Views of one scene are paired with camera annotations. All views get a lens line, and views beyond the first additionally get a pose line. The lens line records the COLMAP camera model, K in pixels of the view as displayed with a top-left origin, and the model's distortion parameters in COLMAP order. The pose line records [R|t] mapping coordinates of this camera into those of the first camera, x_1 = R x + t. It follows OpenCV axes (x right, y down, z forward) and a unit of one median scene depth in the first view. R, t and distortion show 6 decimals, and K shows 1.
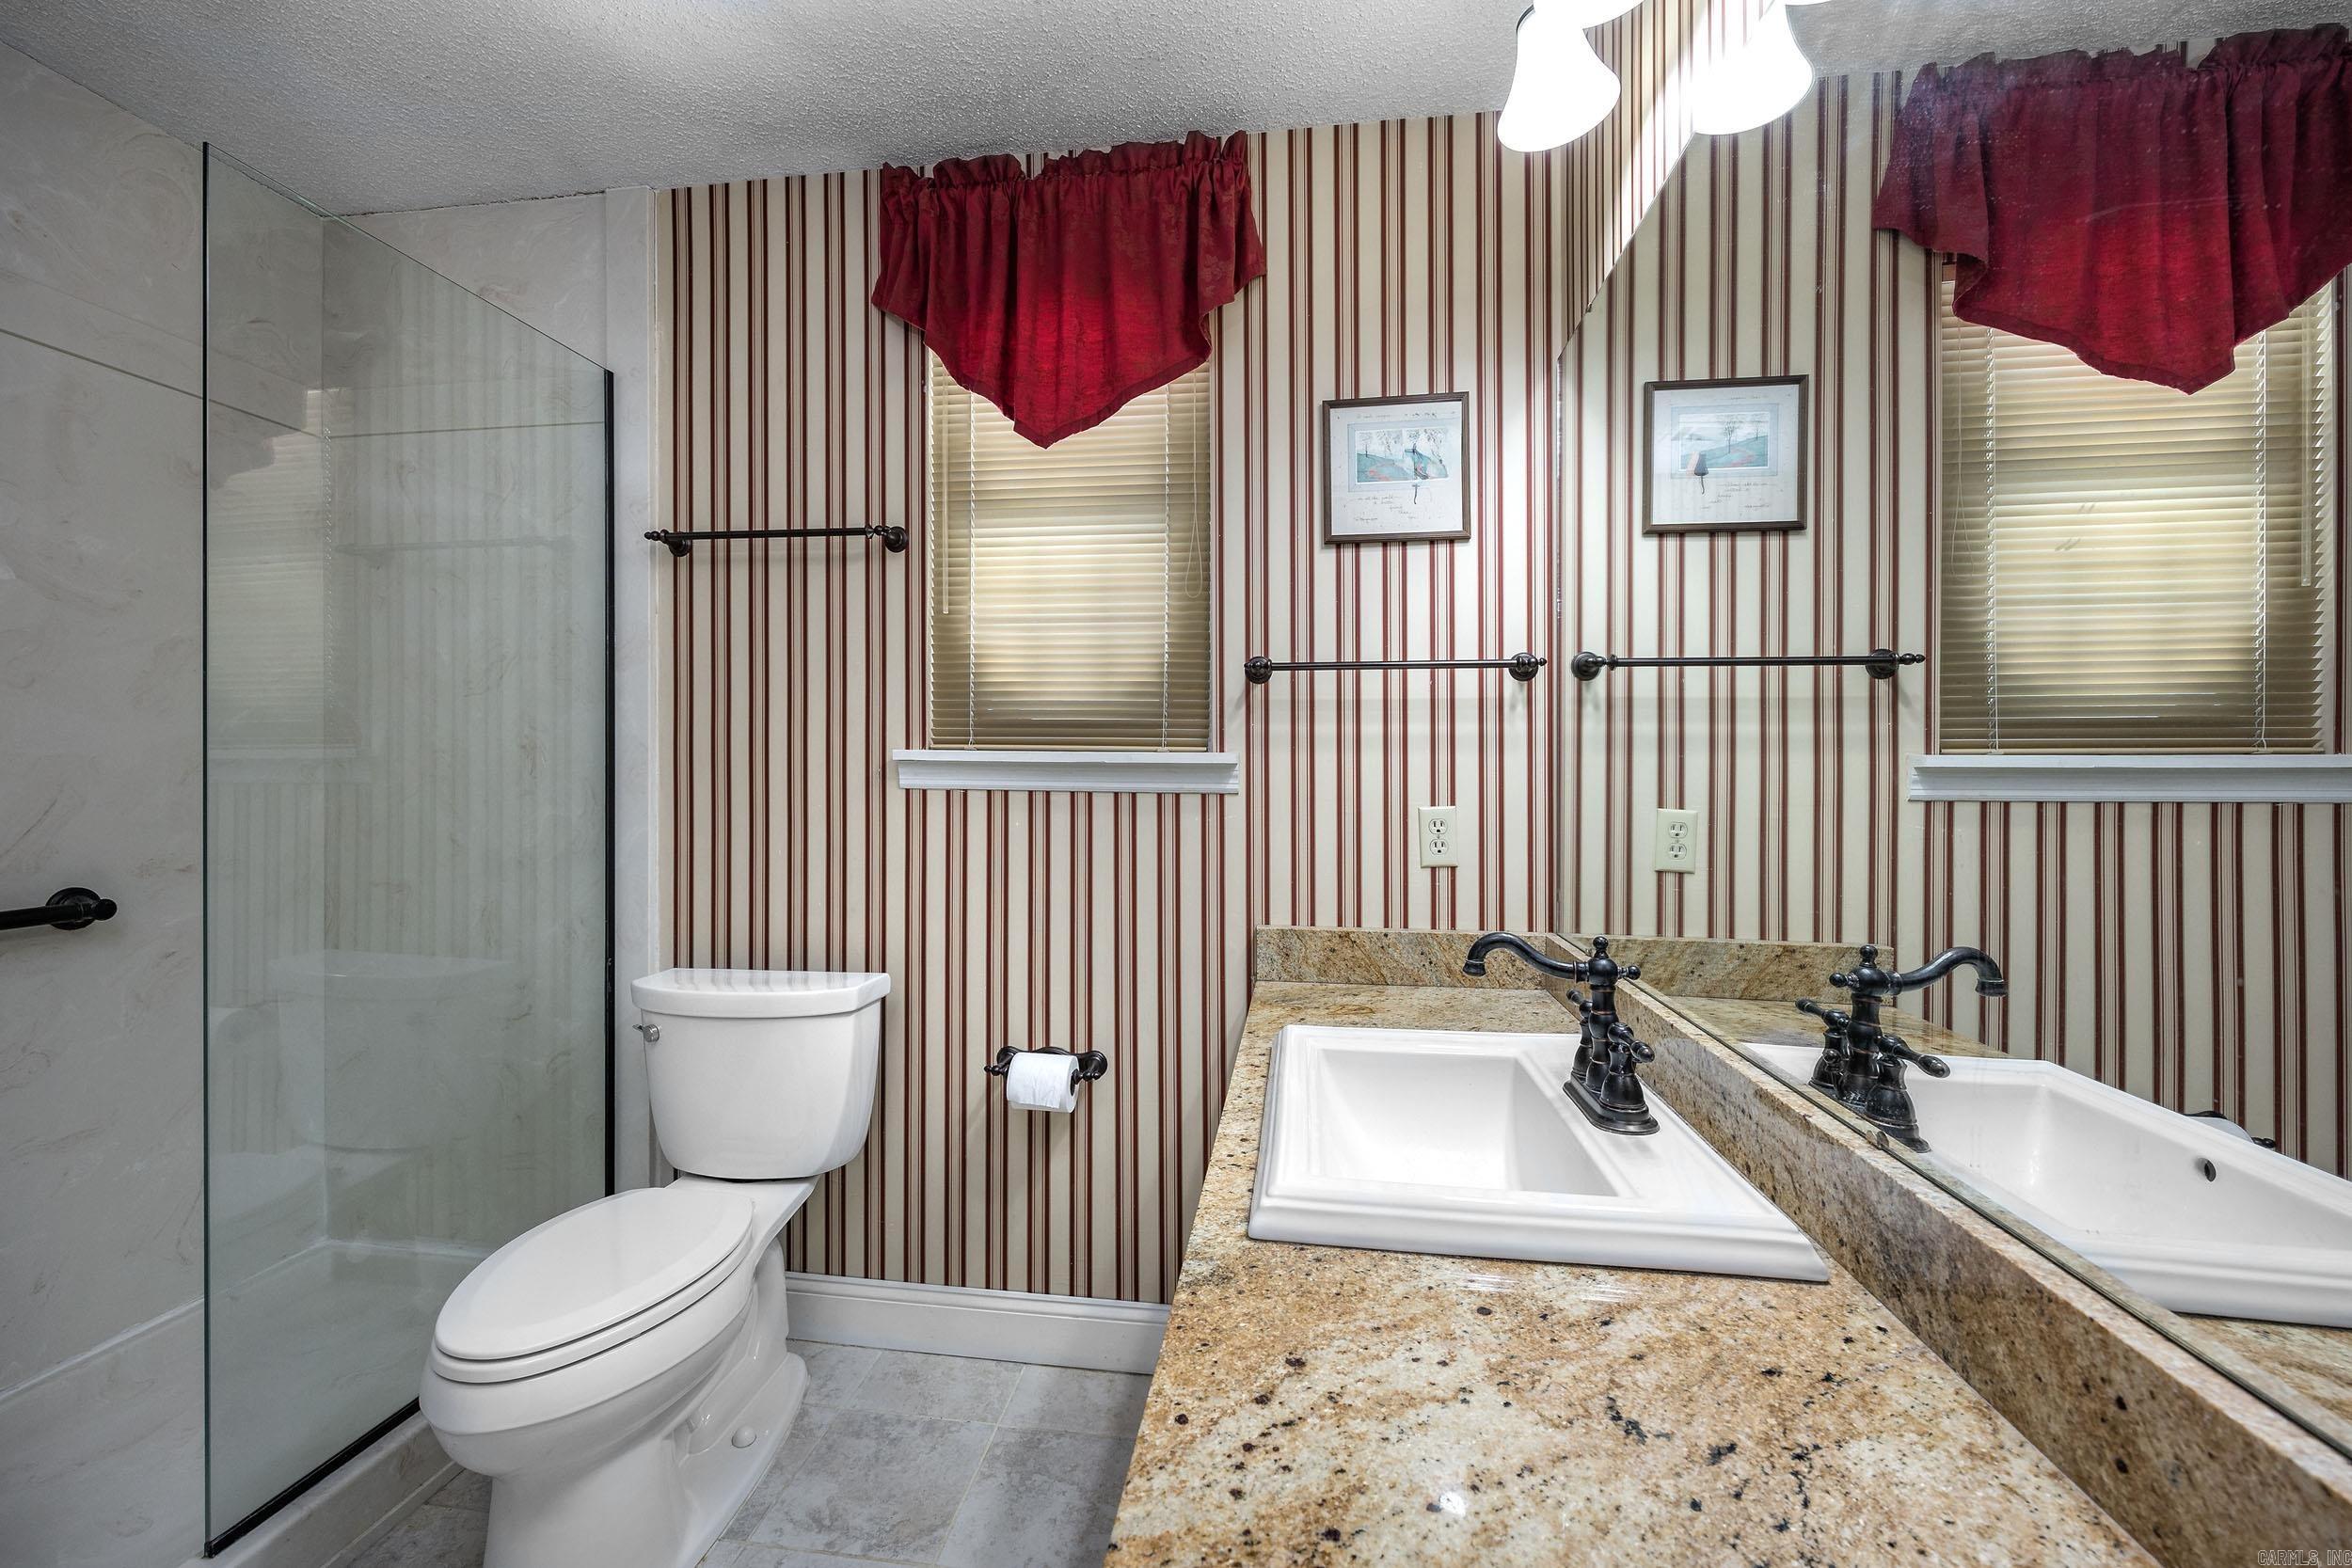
lens RADIAL K [[950.4, 0, 1176.7], [0, 950.4, 774.6], [0, 0, 1]] dist [-0.000302, -0.000009]
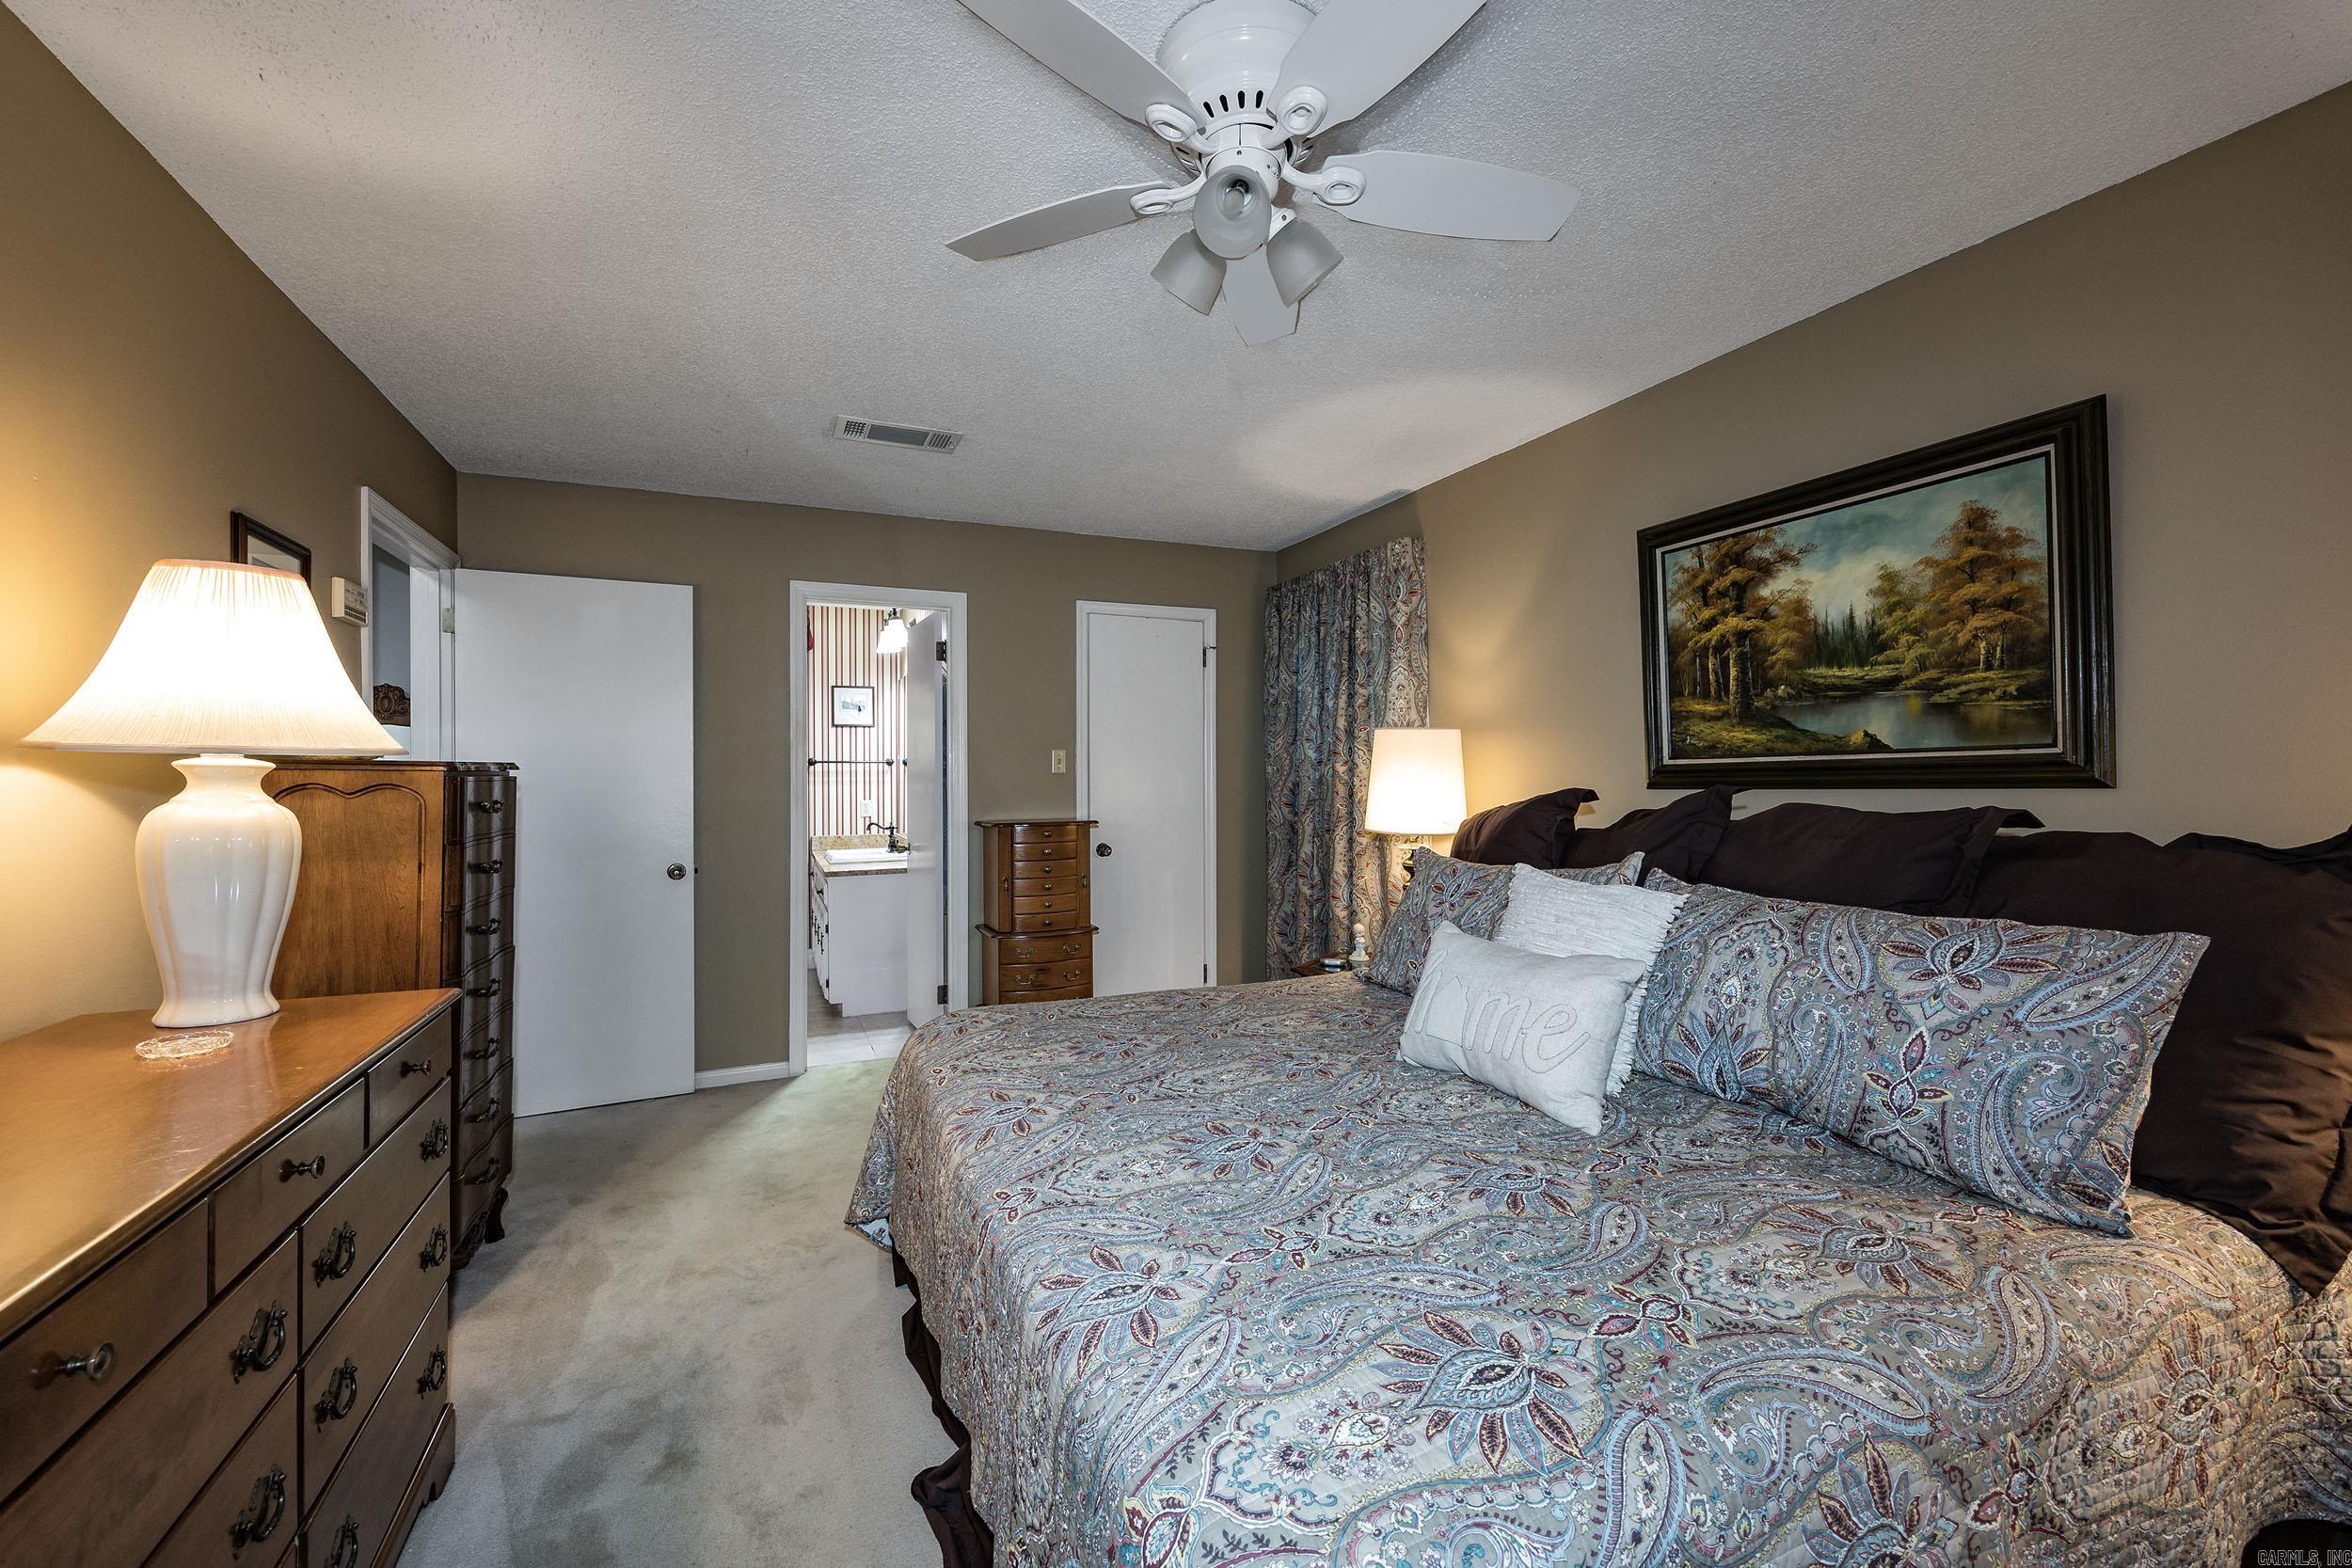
lens RADIAL K [[950.4, 0, 1186.2], [0, 950.4, 762.6], [0, 0, 1]] dist [-0.000302, -0.000009]
pose [[0.840600, 0.003479, 0.541645, -0.646198], [0.003574, 0.999922, -0.011970, -0.062929], [-0.541645, 0.011997, 0.840522, -2.653269]]
